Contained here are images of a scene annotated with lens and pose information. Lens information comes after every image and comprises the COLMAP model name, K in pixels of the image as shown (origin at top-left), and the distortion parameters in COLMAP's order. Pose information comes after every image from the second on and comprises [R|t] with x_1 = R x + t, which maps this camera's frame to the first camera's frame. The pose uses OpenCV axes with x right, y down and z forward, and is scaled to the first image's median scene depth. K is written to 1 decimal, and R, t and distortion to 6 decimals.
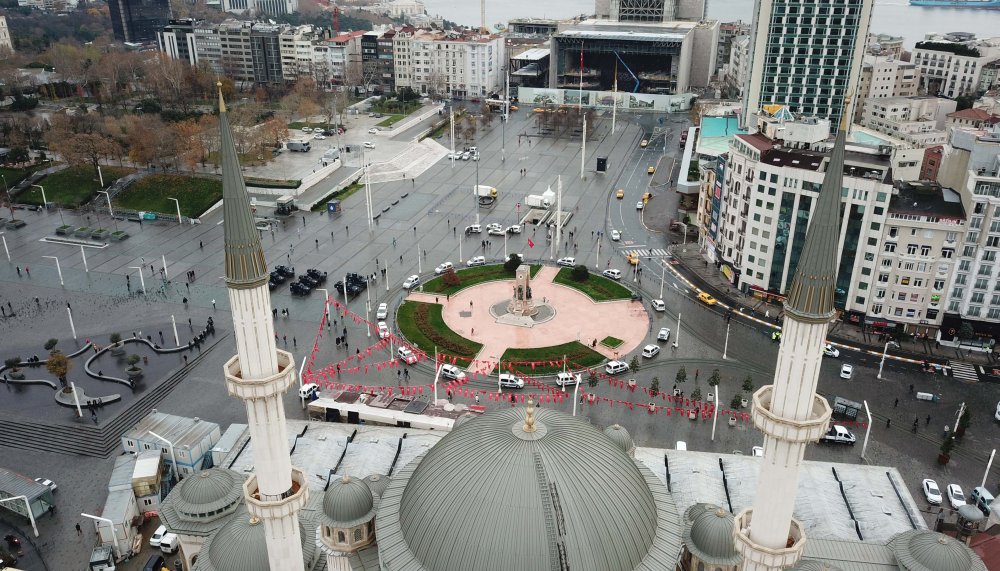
lens RADIAL K [[751.3, 0, 500.0], [0, 751.3, 285.5], [0, 0, 1]] dist [0.044584, -0.049531]
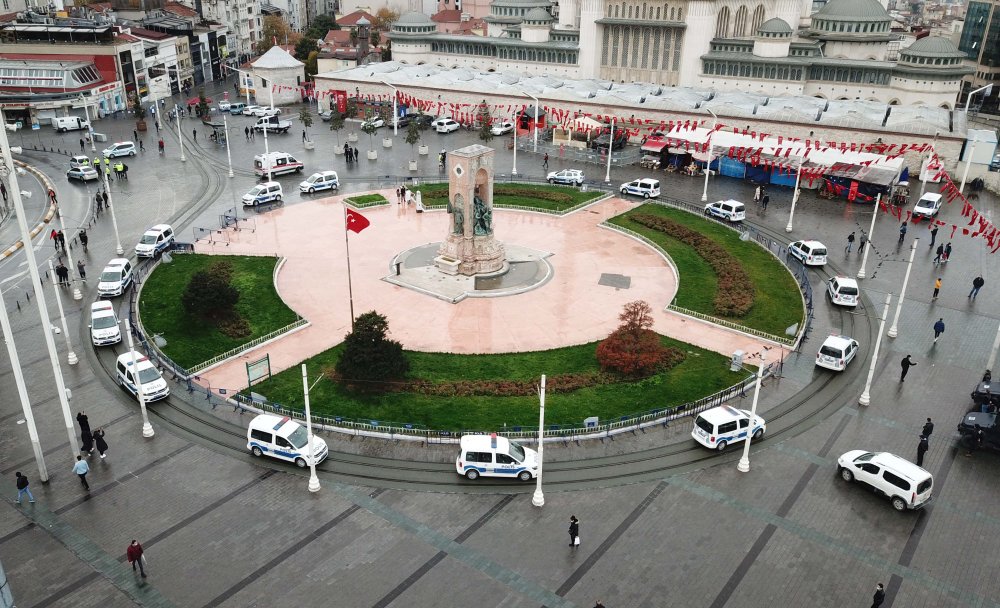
lens RADIAL K [[840.1, 0, 478.7], [0, 840.1, 302.0], [0, 0, 1]] dist [0.007839, 0.000705]
pose [[-0.935368, -0.150472, 0.320069, -0.117513], [0.137482, 0.679114, 0.721043, -0.269403], [-0.325861, 0.718444, -0.614534, 1.277130]]
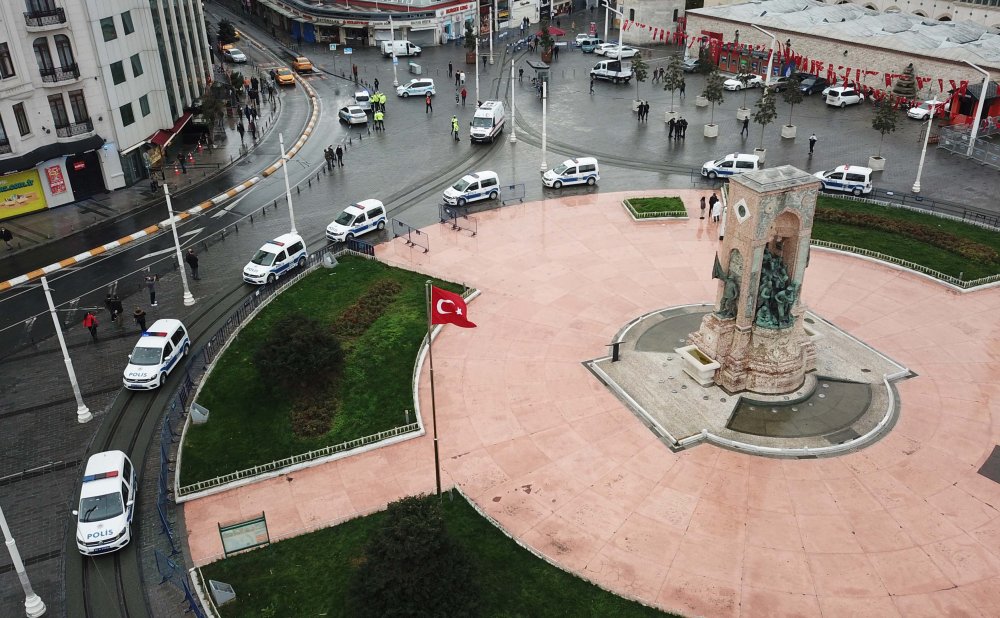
lens RADIAL K [[881.4, 0, 520.2], [0, 881.4, 293.3], [0, 0, 1]] dist [0.049244, -0.098790]
pose [[-0.677246, -0.333894, 0.655631, -0.091807], [0.304985, 0.683537, 0.663145, -0.181002], [-0.669568, 0.649070, -0.361091, 1.123812]]
